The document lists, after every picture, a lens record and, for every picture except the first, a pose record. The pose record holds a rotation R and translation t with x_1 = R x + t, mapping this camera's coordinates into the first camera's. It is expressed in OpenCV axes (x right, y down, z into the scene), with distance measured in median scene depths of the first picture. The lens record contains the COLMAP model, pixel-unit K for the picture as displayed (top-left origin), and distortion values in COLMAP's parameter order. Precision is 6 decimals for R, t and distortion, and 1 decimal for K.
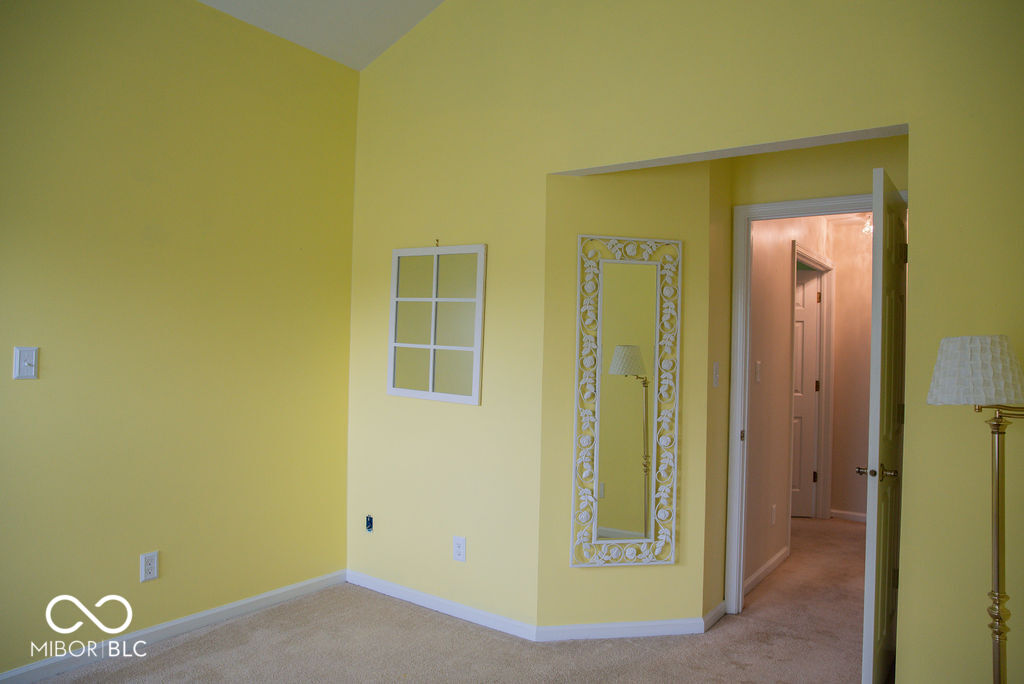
lens RADIAL K [[707.2, 0, 512.0], [0, 707.2, 342.0], [0, 0, 1]] dist [-0.110070, 0.083760]
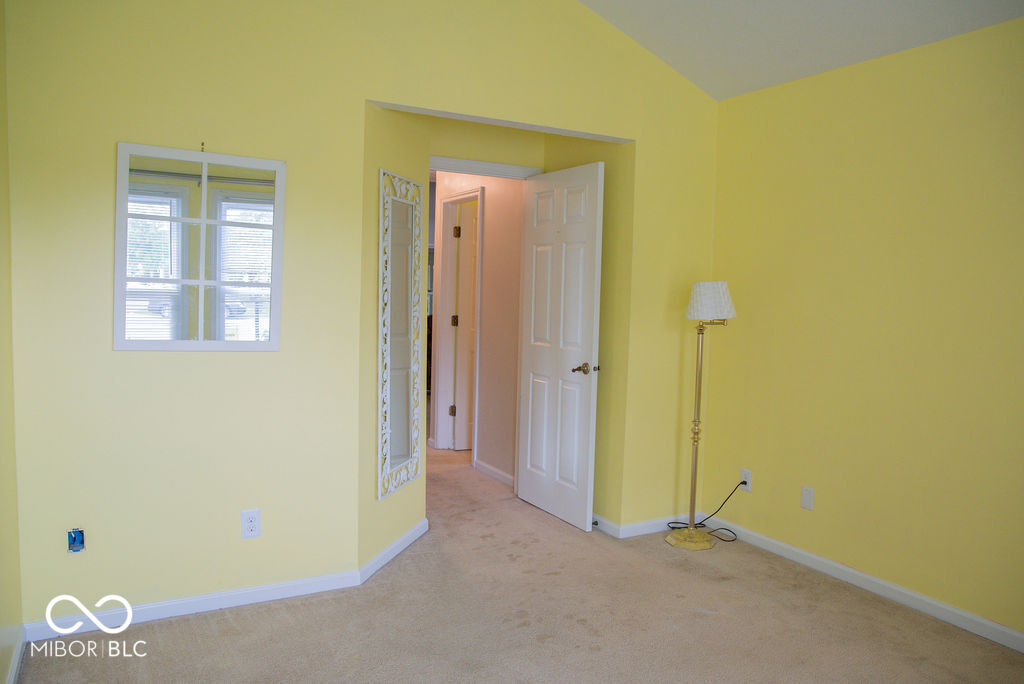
lens RADIAL K [[759.6, 0, 507.8], [0, 759.6, 343.2], [0, 0, 1]] dist [-0.073599, 0.009572]
pose [[0.406988, -0.080573, 0.909873, -0.828114], [-0.020826, 0.995025, 0.097429, -0.016711], [-0.913196, -0.058602, 0.403286, 0.404330]]
